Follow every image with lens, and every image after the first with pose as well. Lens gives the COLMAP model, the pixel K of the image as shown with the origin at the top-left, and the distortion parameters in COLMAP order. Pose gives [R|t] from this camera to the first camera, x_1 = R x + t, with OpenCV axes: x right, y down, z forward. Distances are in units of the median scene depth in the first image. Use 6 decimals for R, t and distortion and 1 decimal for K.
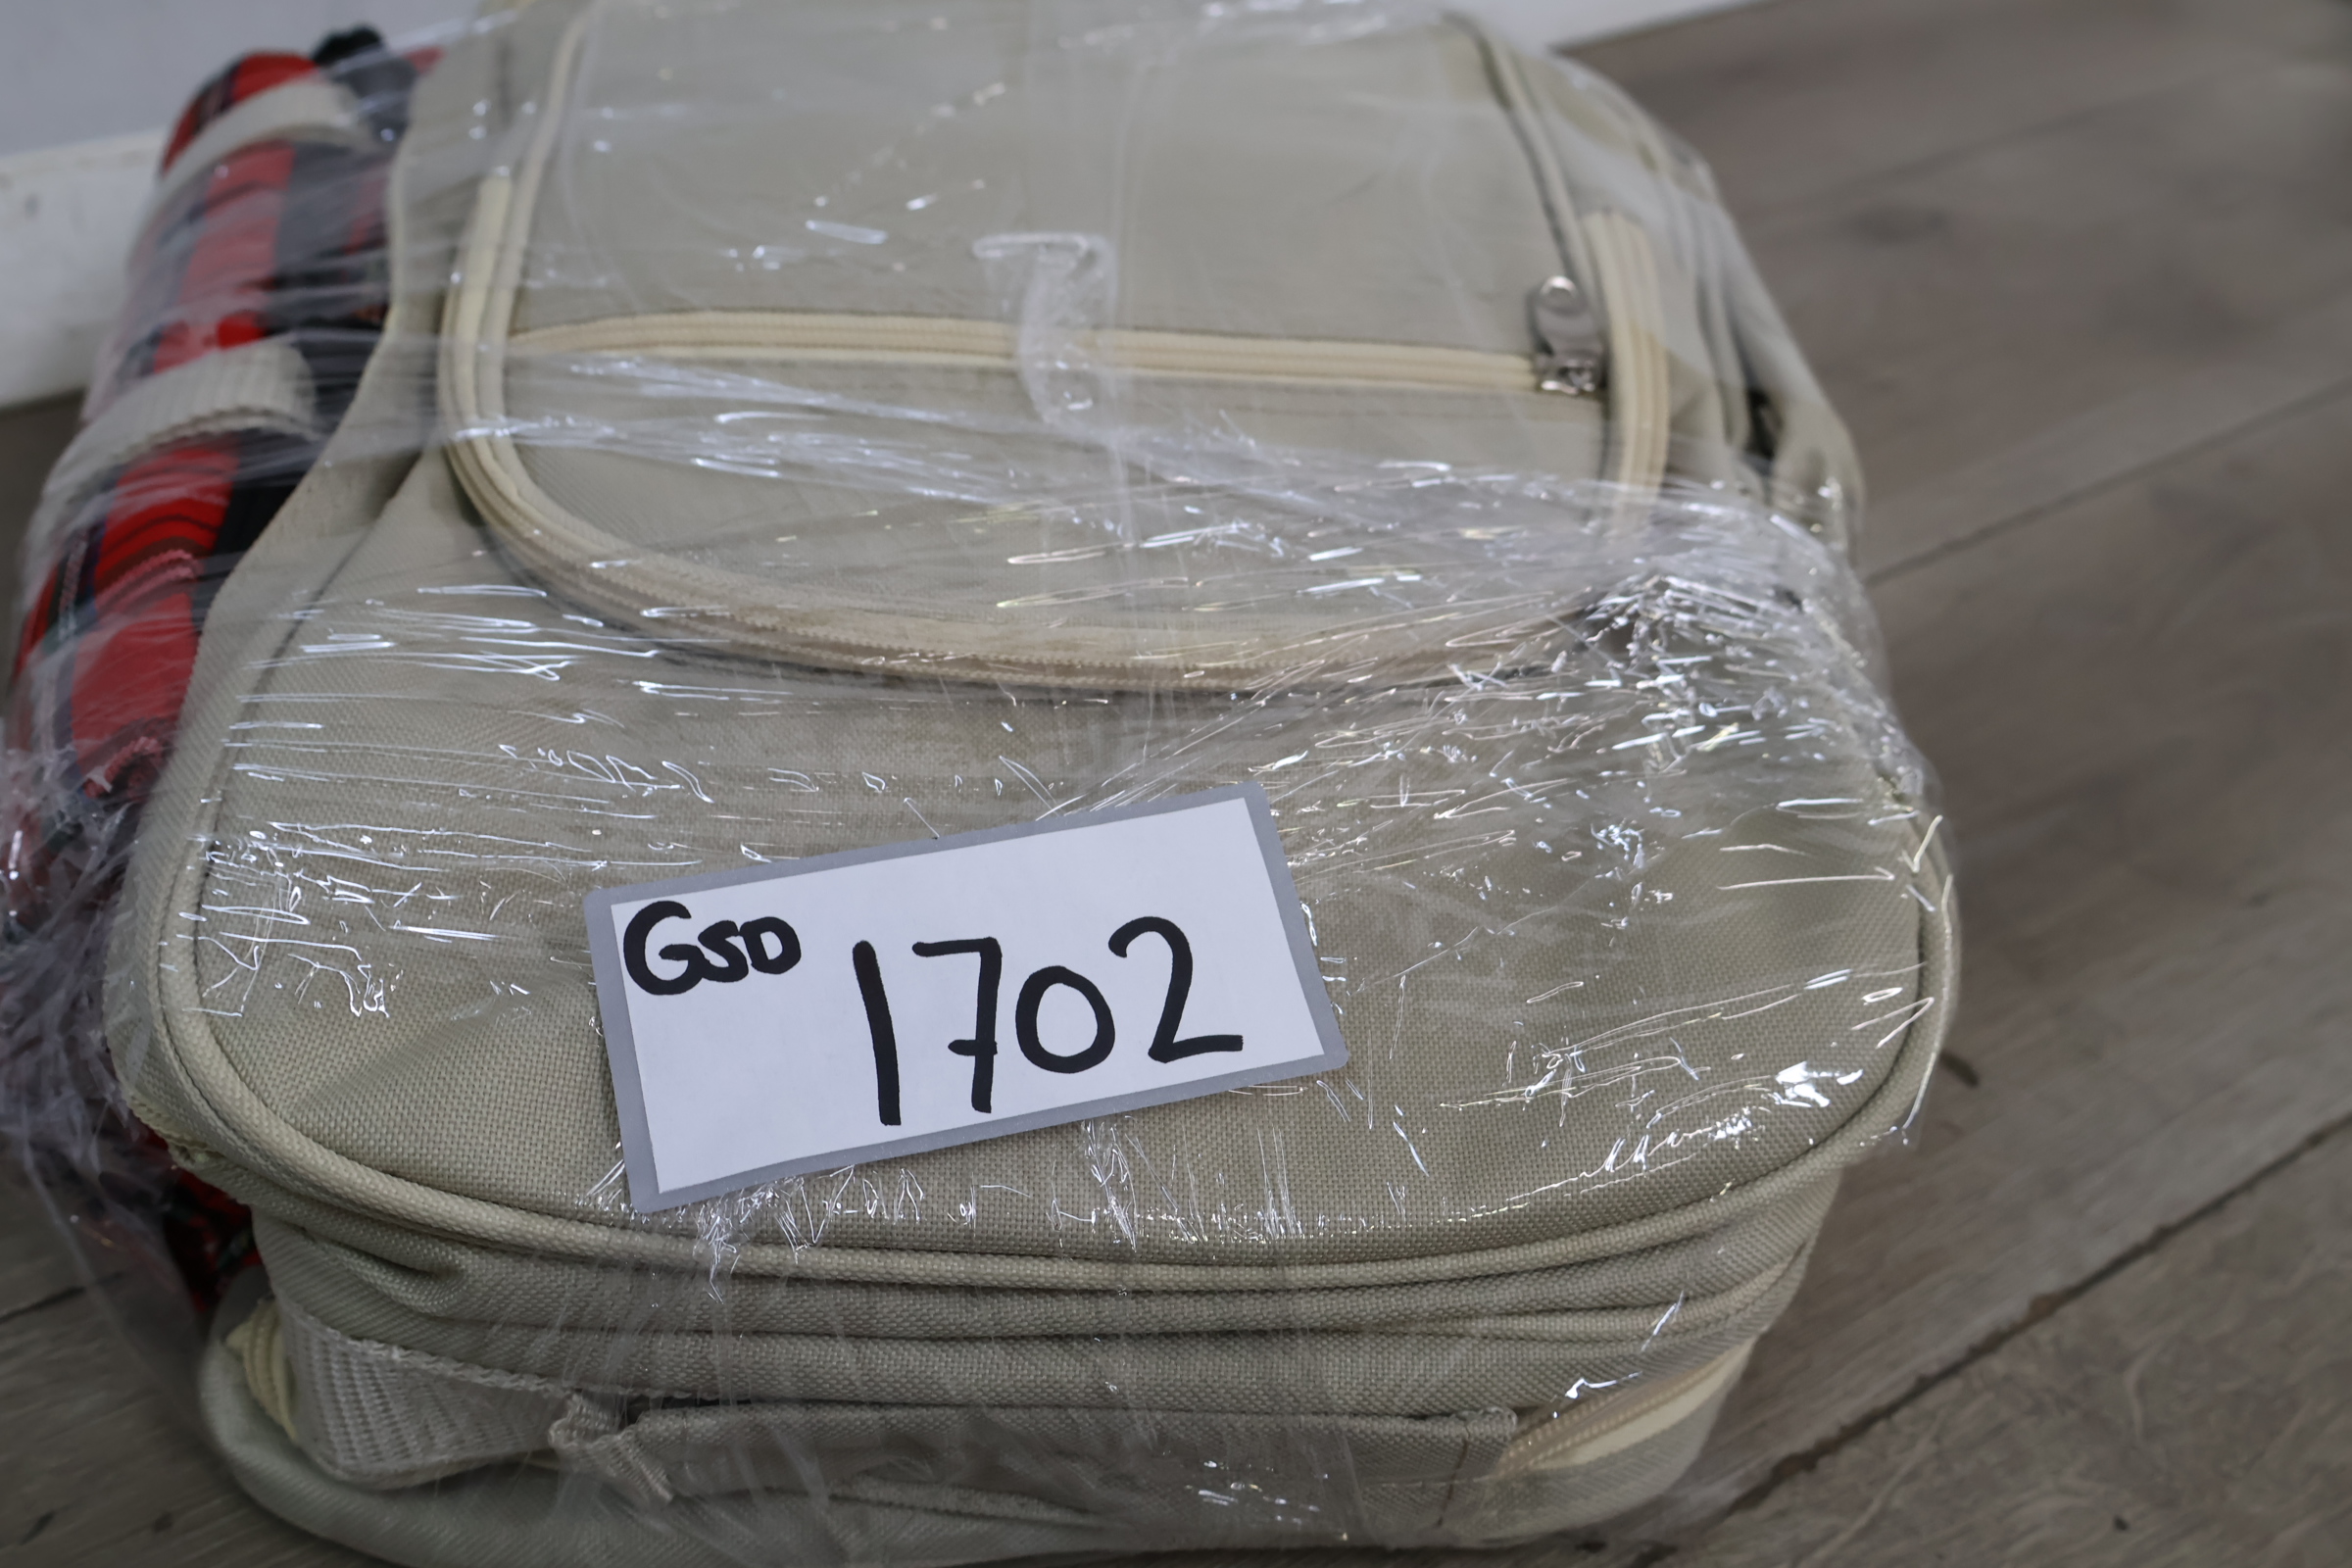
lens RADIAL K [[2199.1, 0, 1186.2], [0, 2199.1, 793.7], [0, 0, 1]] dist [0.009860, 0.000000]
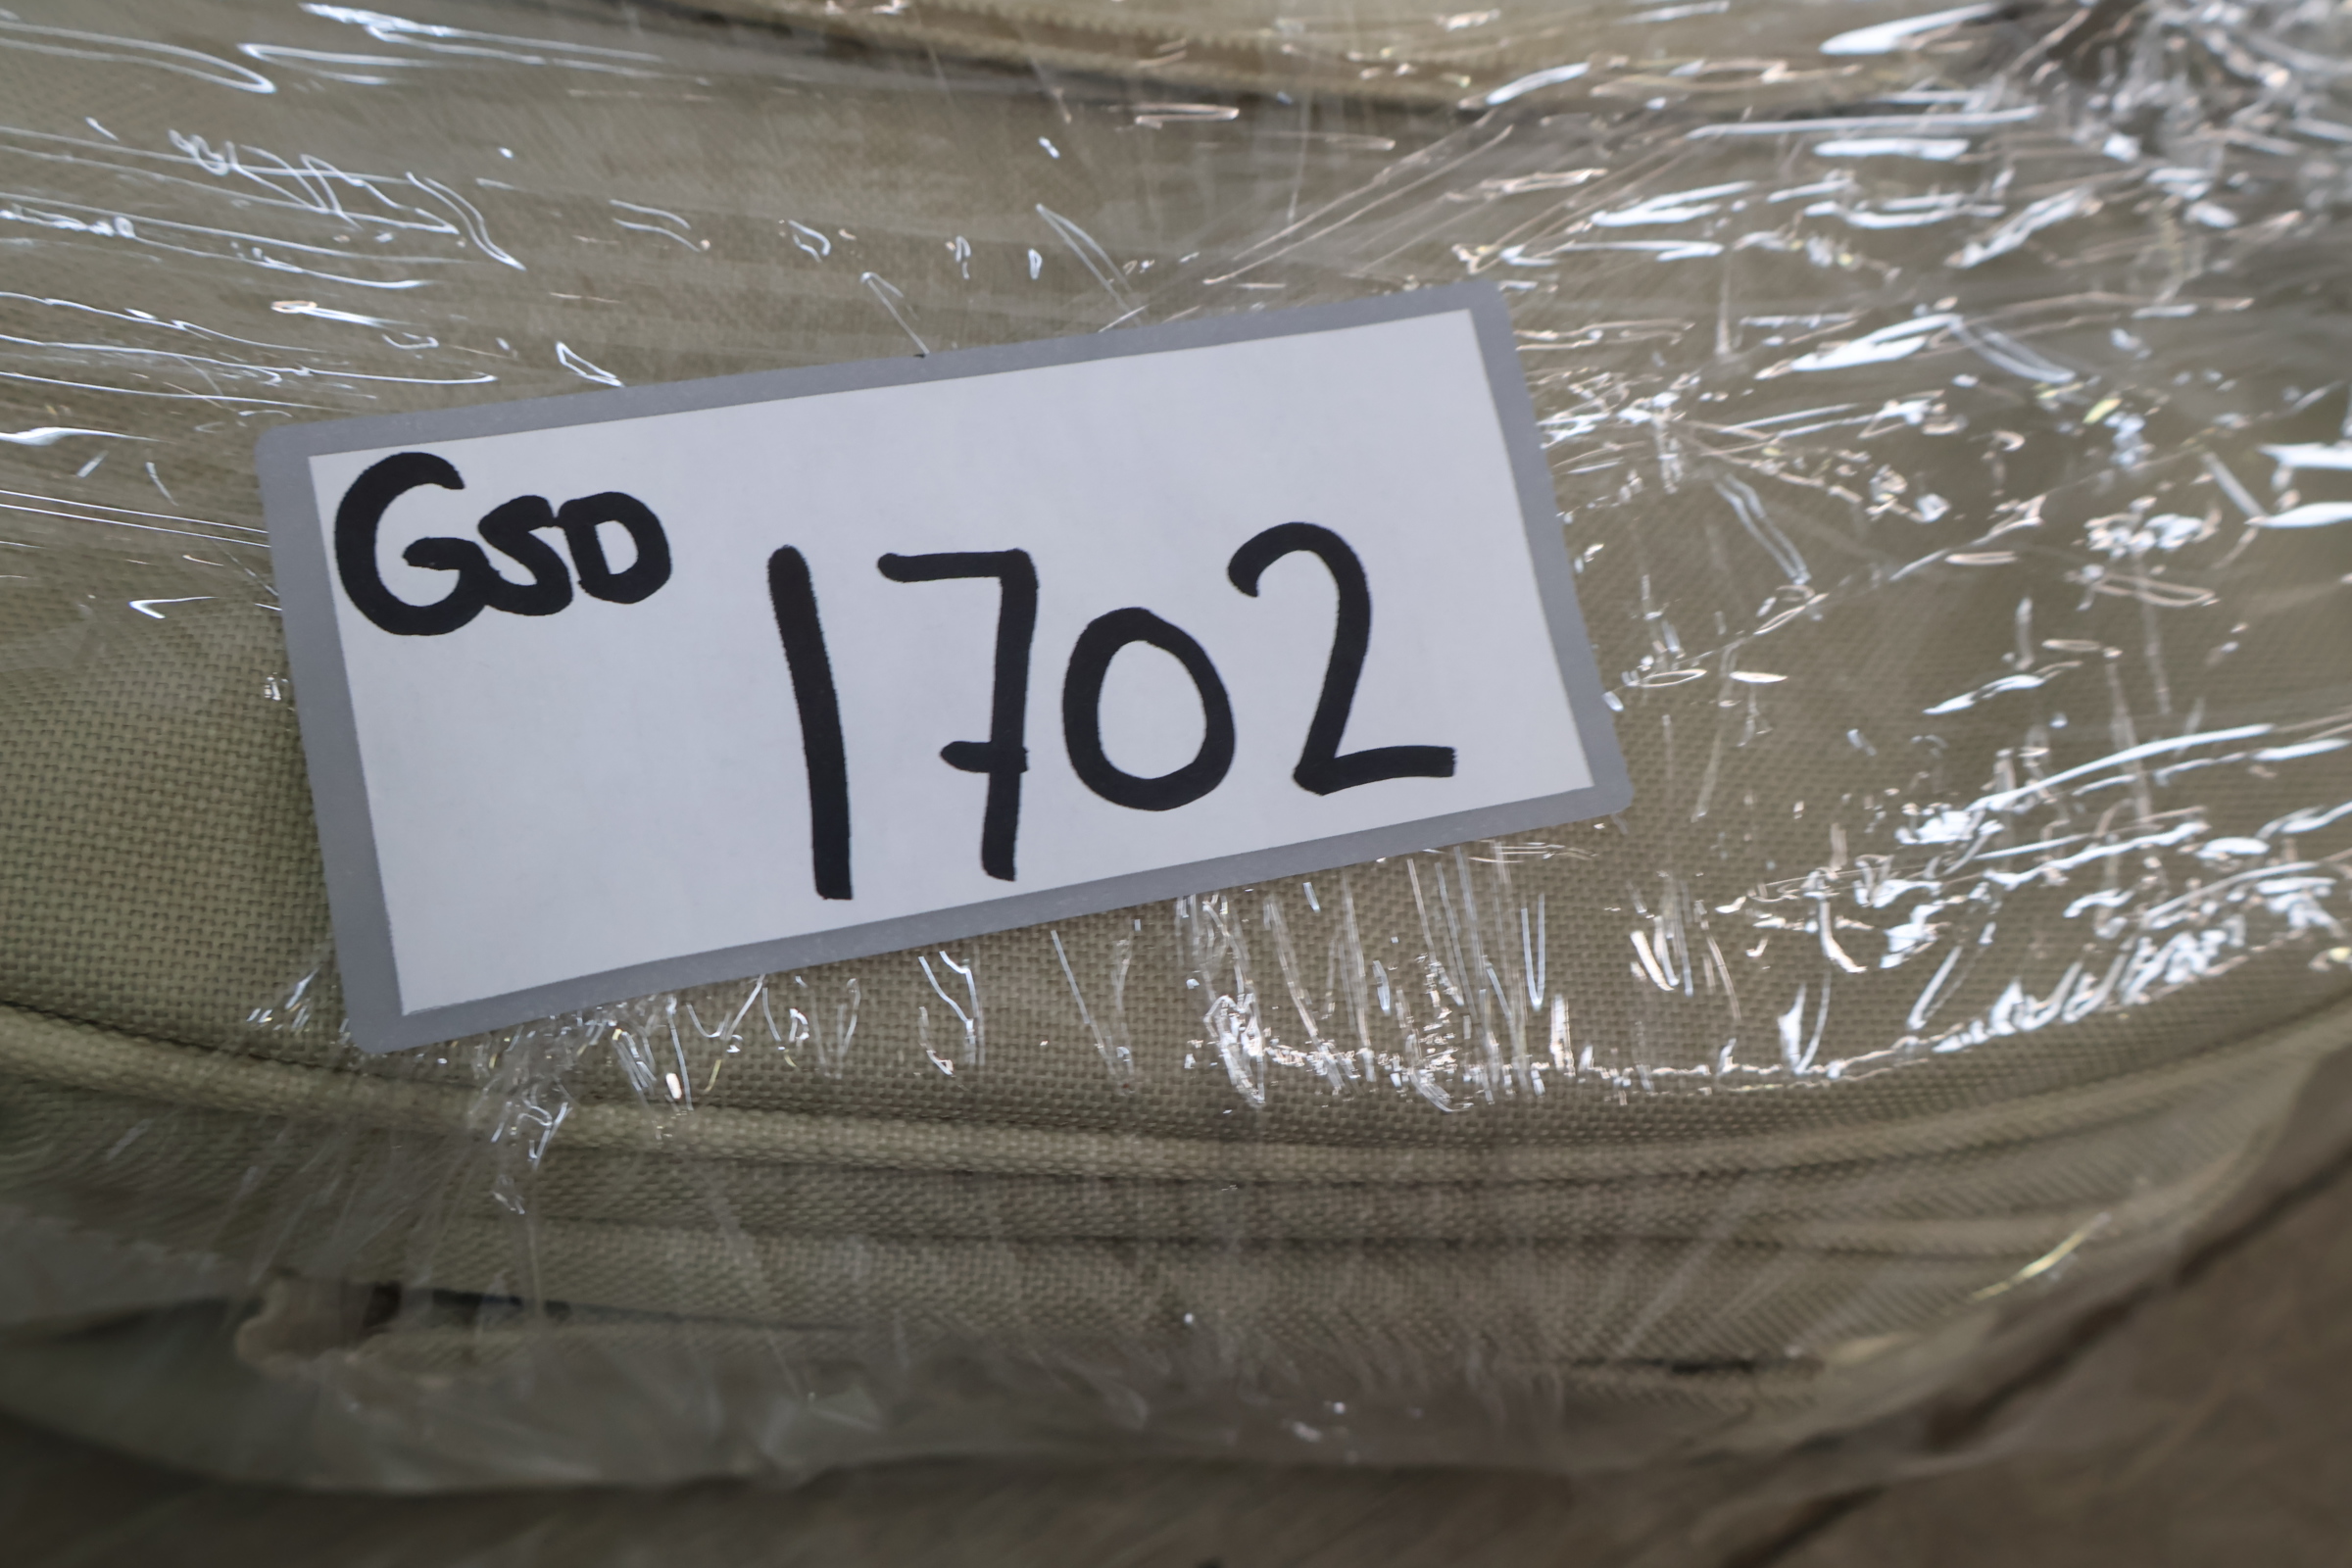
lens RADIAL K [[2199.1, 0, 1145.8], [0, 2199.1, 780.7], [0, 0, 1]] dist [0.009860, 0.000000]
pose [[0.997490, 0.054032, 0.045768, -0.080385], [-0.064040, 0.964158, 0.257483, -0.022997], [-0.030216, -0.259768, 0.965198, 0.458770]]
